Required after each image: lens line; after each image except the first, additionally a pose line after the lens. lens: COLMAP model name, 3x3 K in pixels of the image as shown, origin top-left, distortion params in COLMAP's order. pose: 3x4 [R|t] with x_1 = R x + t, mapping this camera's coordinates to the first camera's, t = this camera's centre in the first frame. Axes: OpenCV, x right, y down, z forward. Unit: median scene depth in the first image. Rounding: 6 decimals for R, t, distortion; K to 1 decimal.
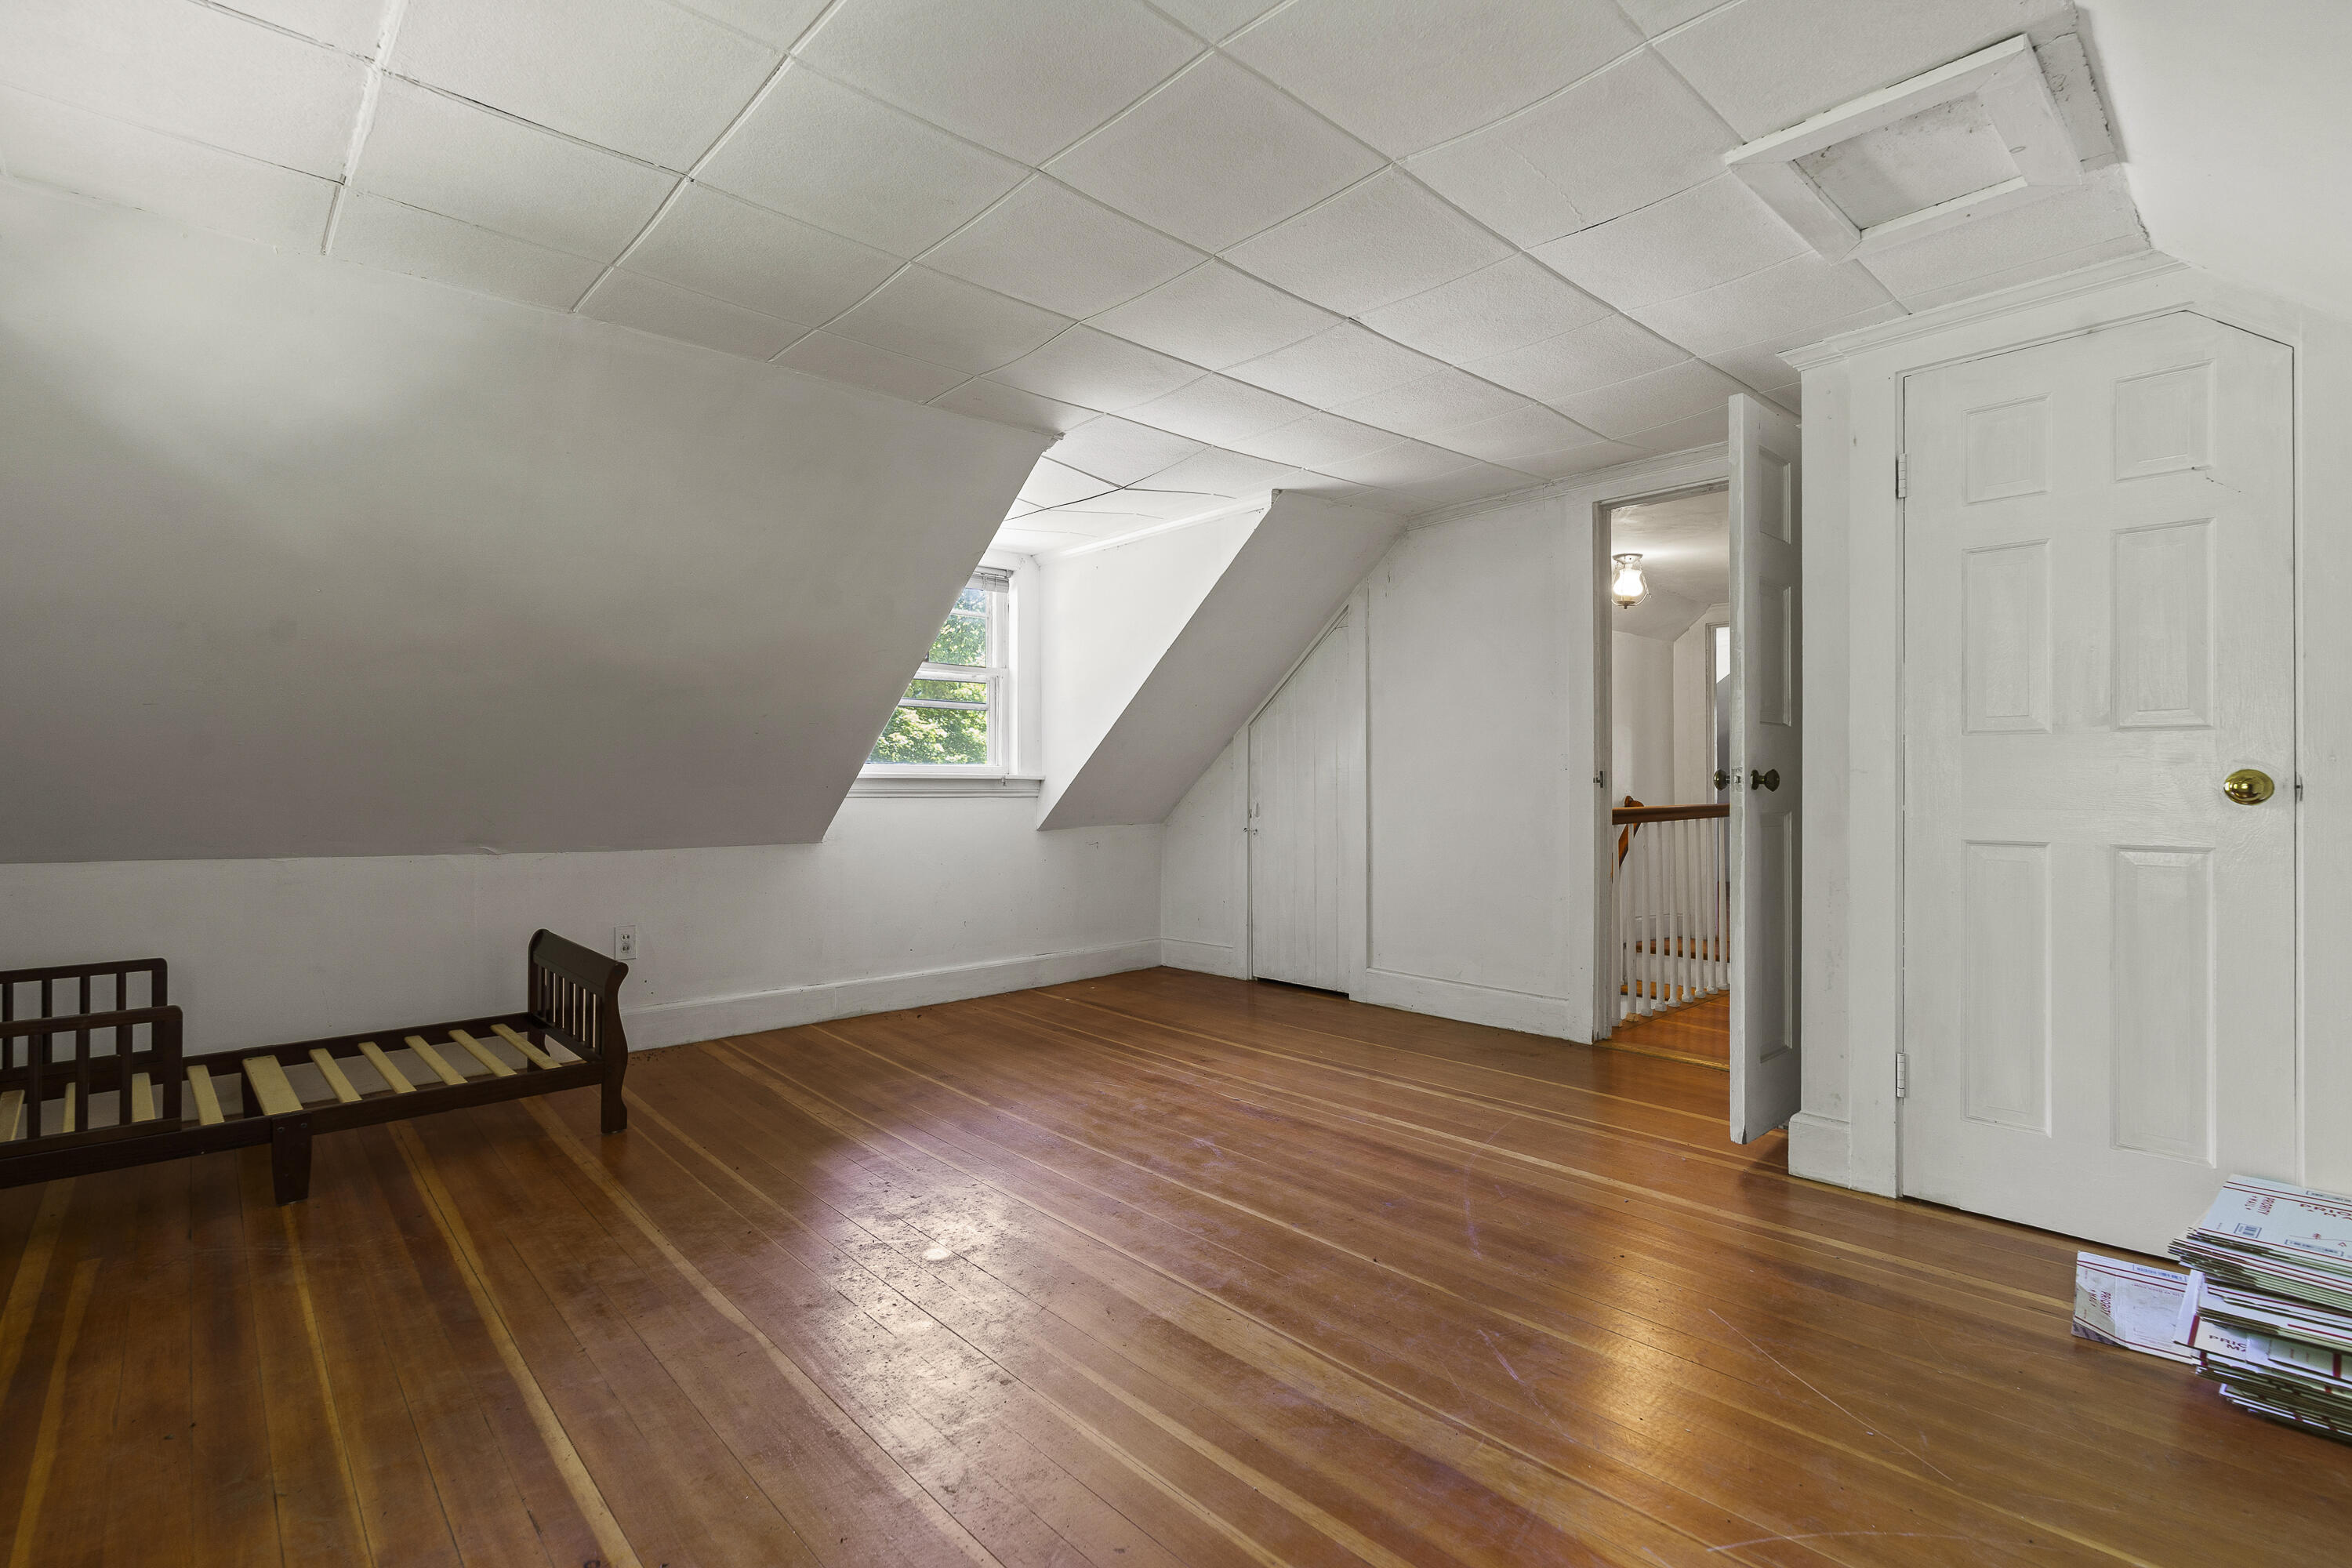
lens RADIAL K [[1085.8, 0, 1168.7], [0, 1085.8, 775.7], [0, 0, 1]] dist [-0.006925, 0.002288]
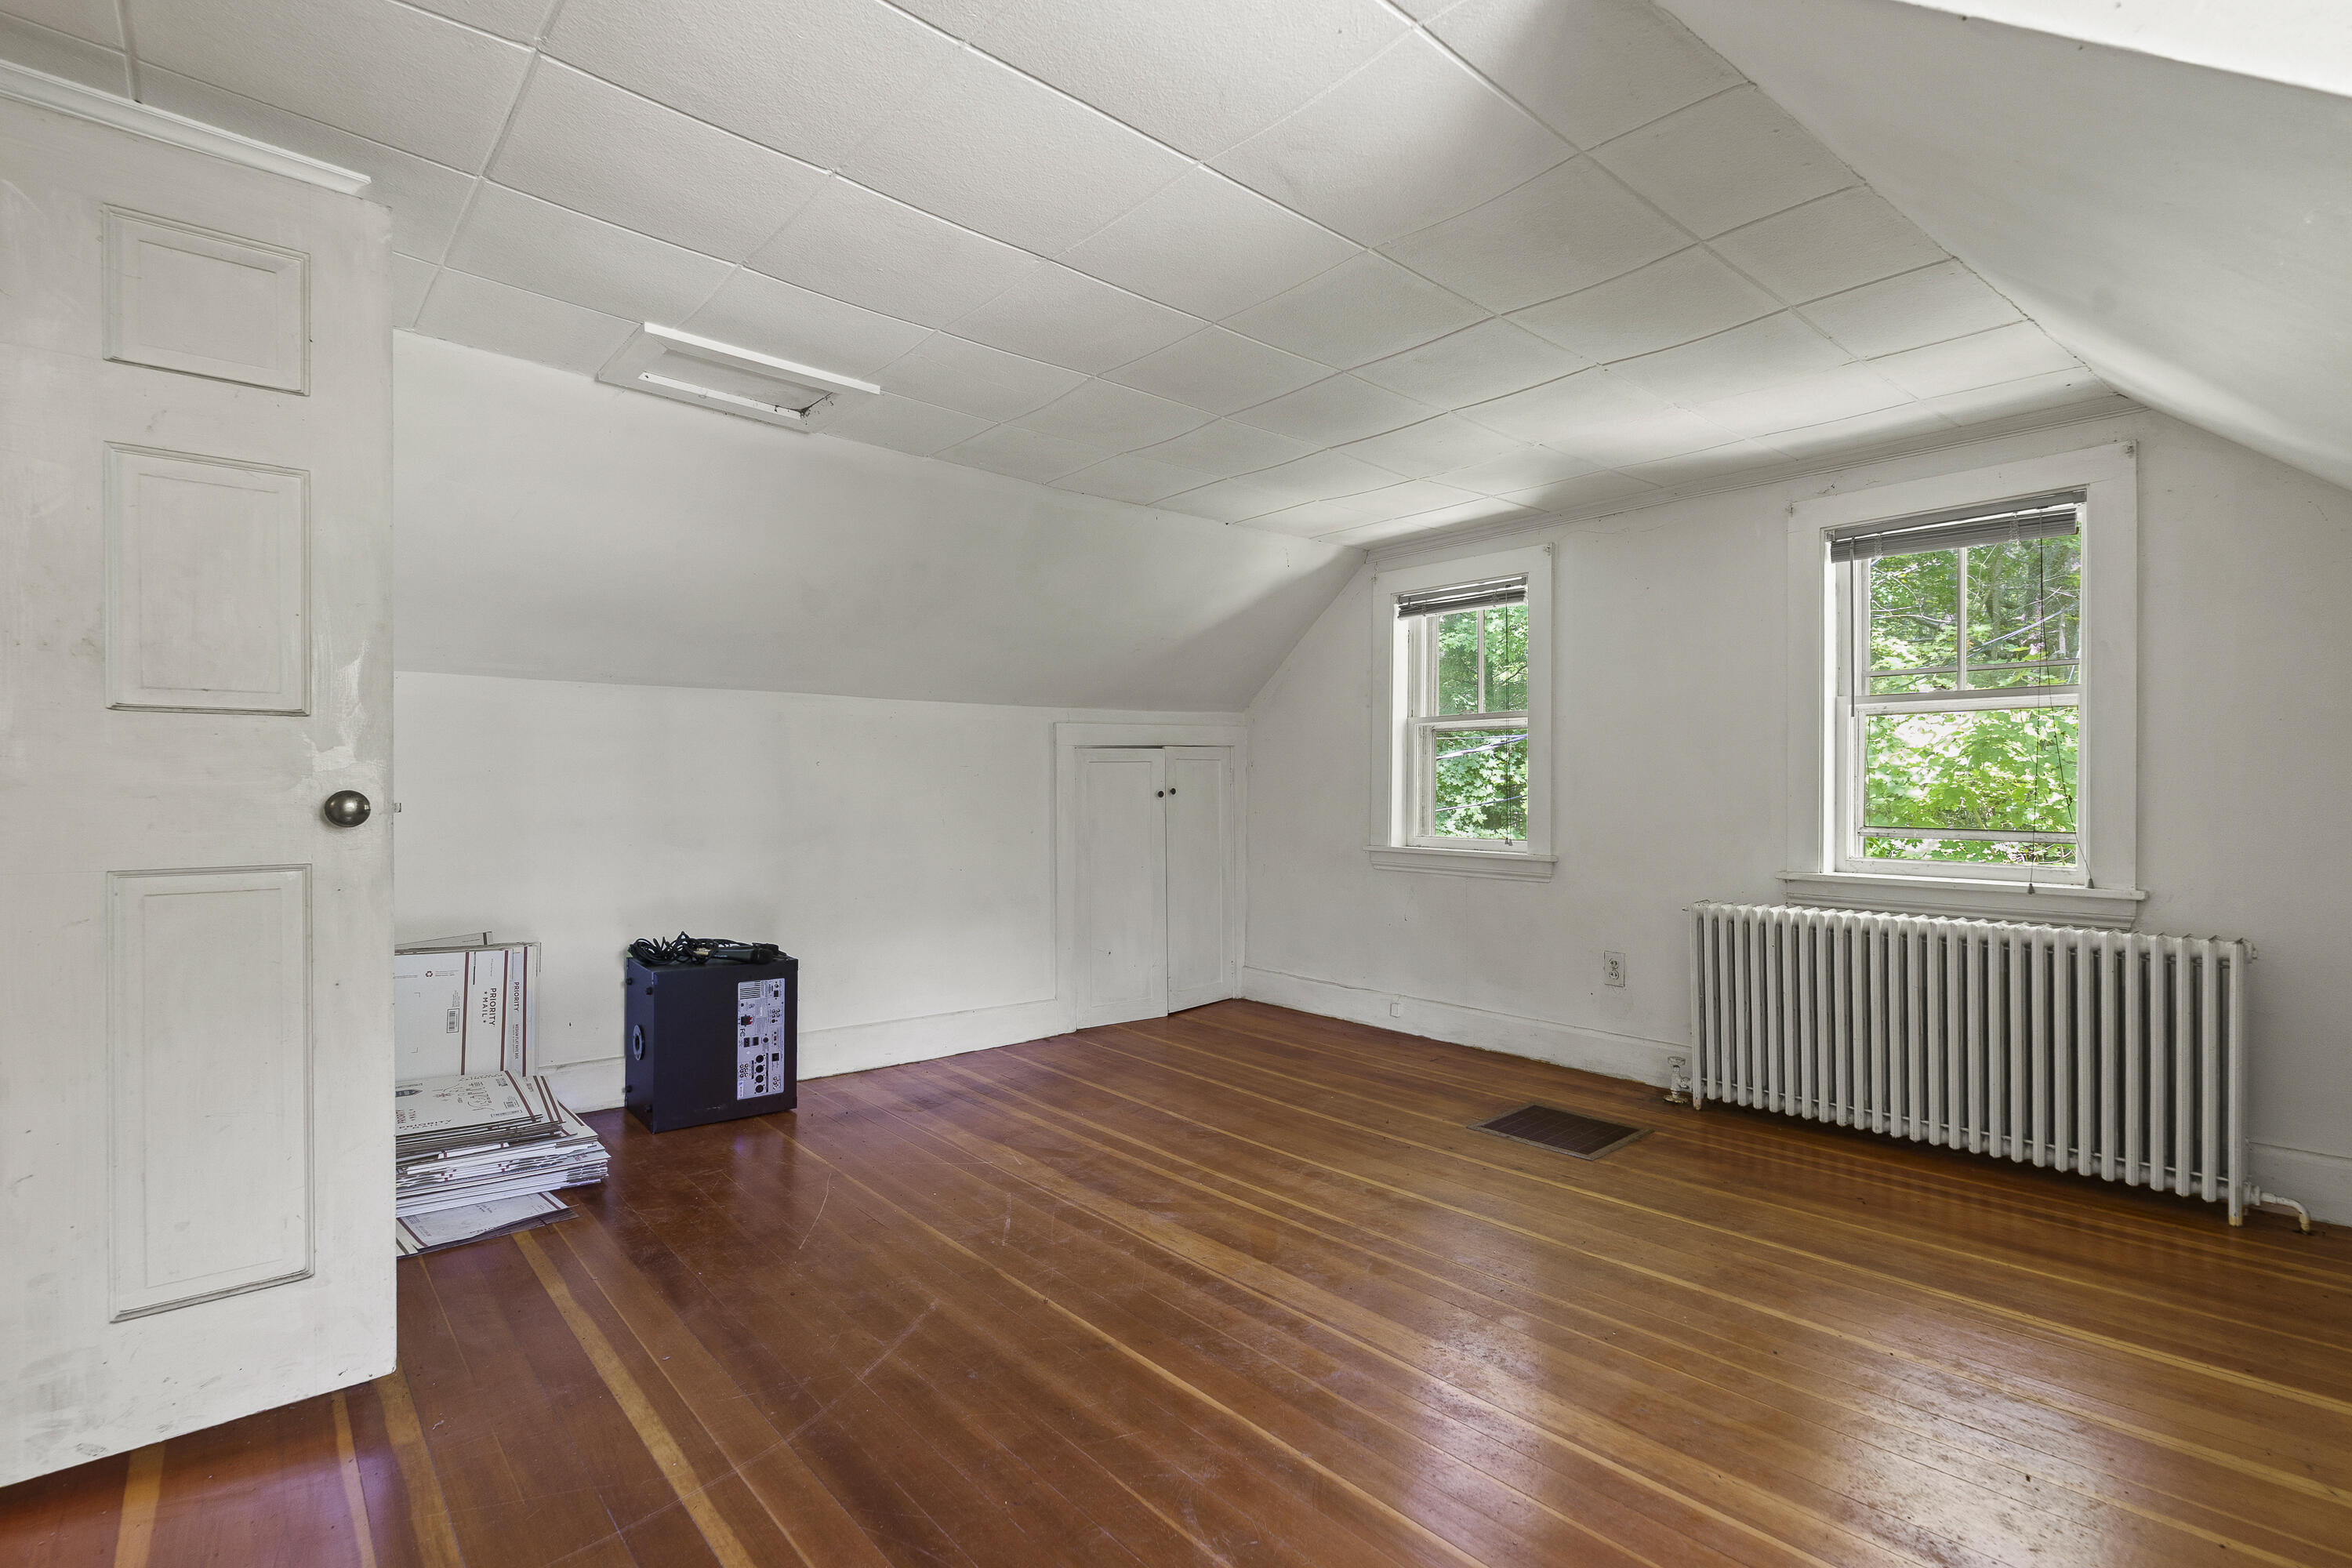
lens RADIAL K [[1085.8, 0, 1181.0], [0, 1085.8, 794.2], [0, 0, 1]] dist [-0.006925, 0.002288]
pose [[-0.999626, 0.000713, 0.027338, 0.047692], [0.000705, 1.000000, -0.000303, -0.001568], [-0.027338, -0.000284, -0.999626, 2.135542]]
